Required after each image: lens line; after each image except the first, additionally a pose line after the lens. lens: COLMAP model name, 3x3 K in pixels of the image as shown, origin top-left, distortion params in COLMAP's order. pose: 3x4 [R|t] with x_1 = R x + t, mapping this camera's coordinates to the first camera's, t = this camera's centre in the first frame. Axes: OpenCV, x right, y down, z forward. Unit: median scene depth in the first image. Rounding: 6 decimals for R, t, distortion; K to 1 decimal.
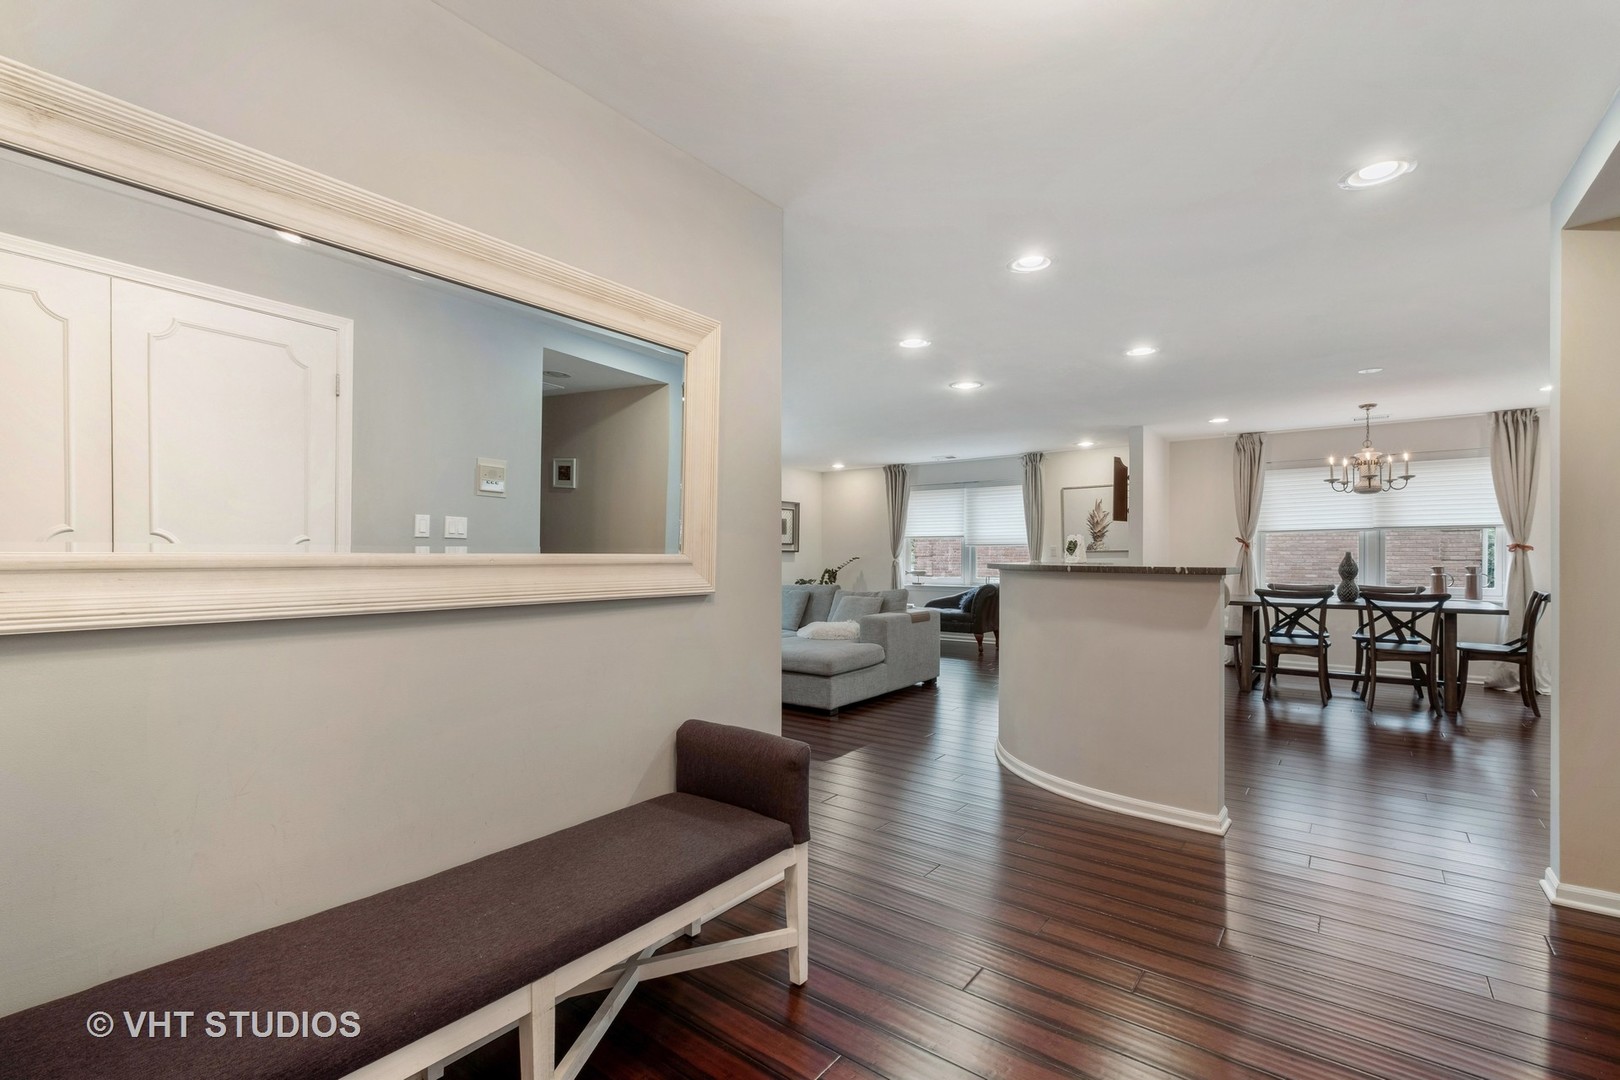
lens RADIAL K [[712.2, 0, 812.6], [0, 712.2, 551.5], [0, 0, 1]] dist [-0.001080, -0.000133]
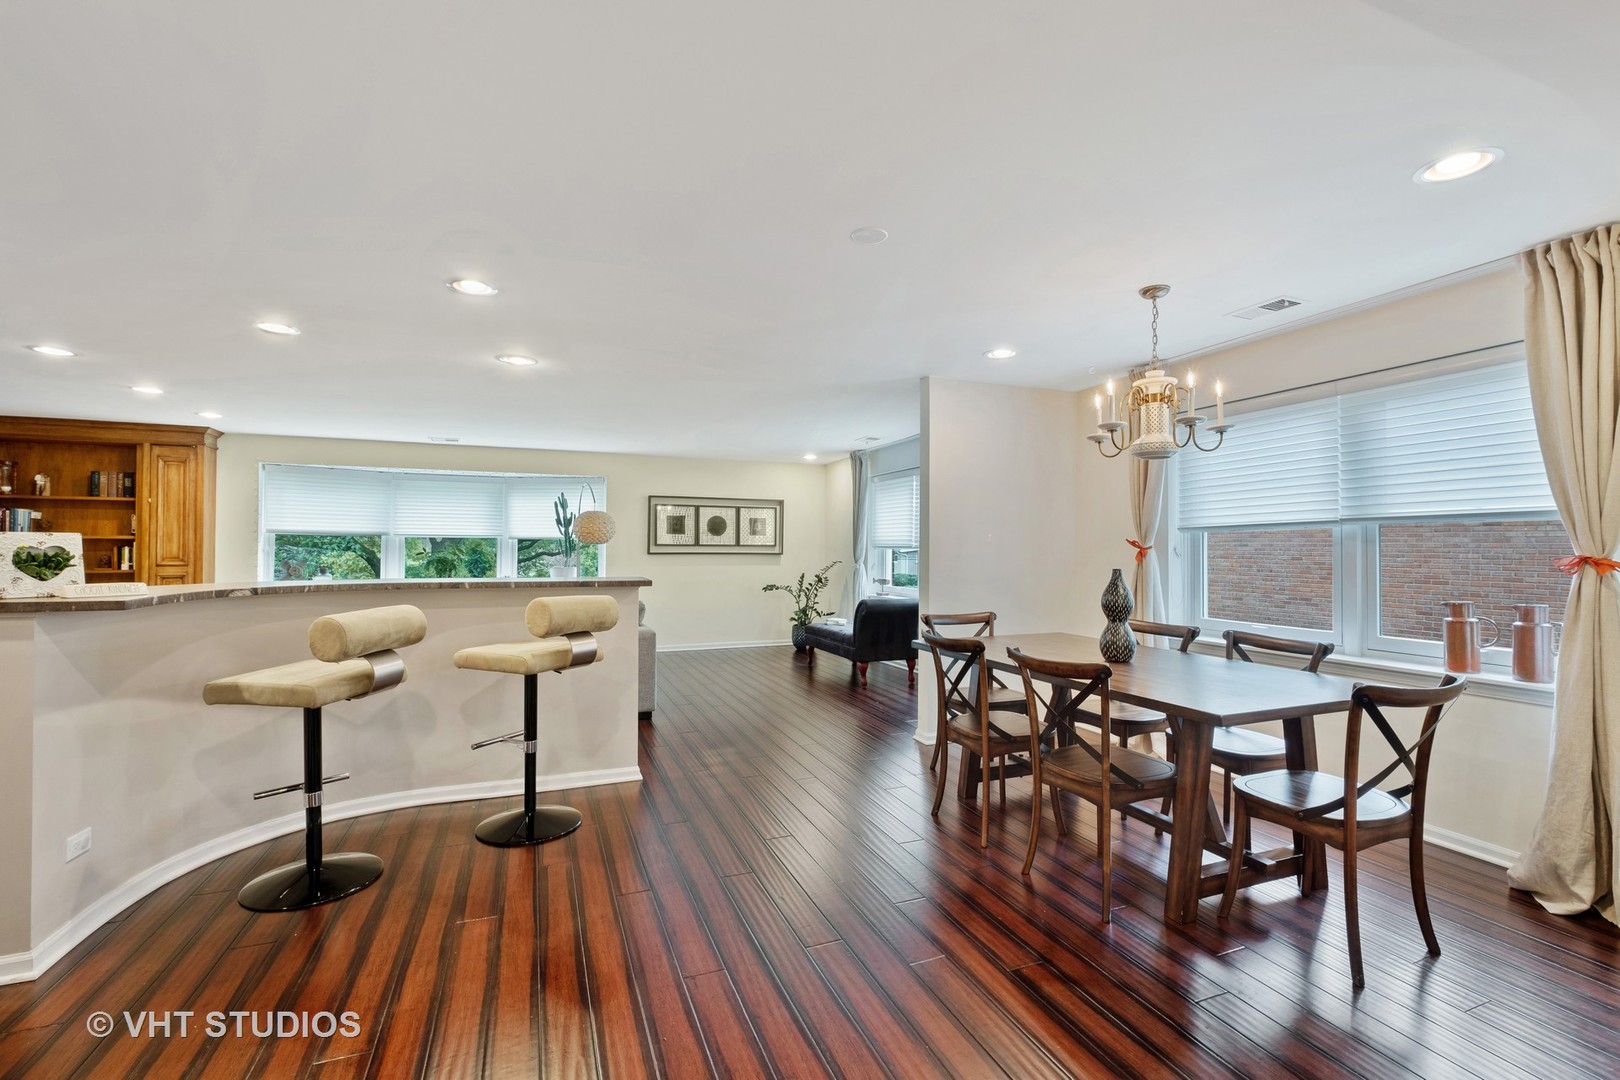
lens RADIAL K [[713.5, 0, 815.1], [0, 713.5, 540.5], [0, 0, 1]] dist [0.001911, 0.000024]
pose [[0.855011, -0.004718, -0.518588, 0.563223], [0.001030, 0.999972, -0.007399, -0.011919], [0.518608, 0.005792, 0.854992, 0.280549]]
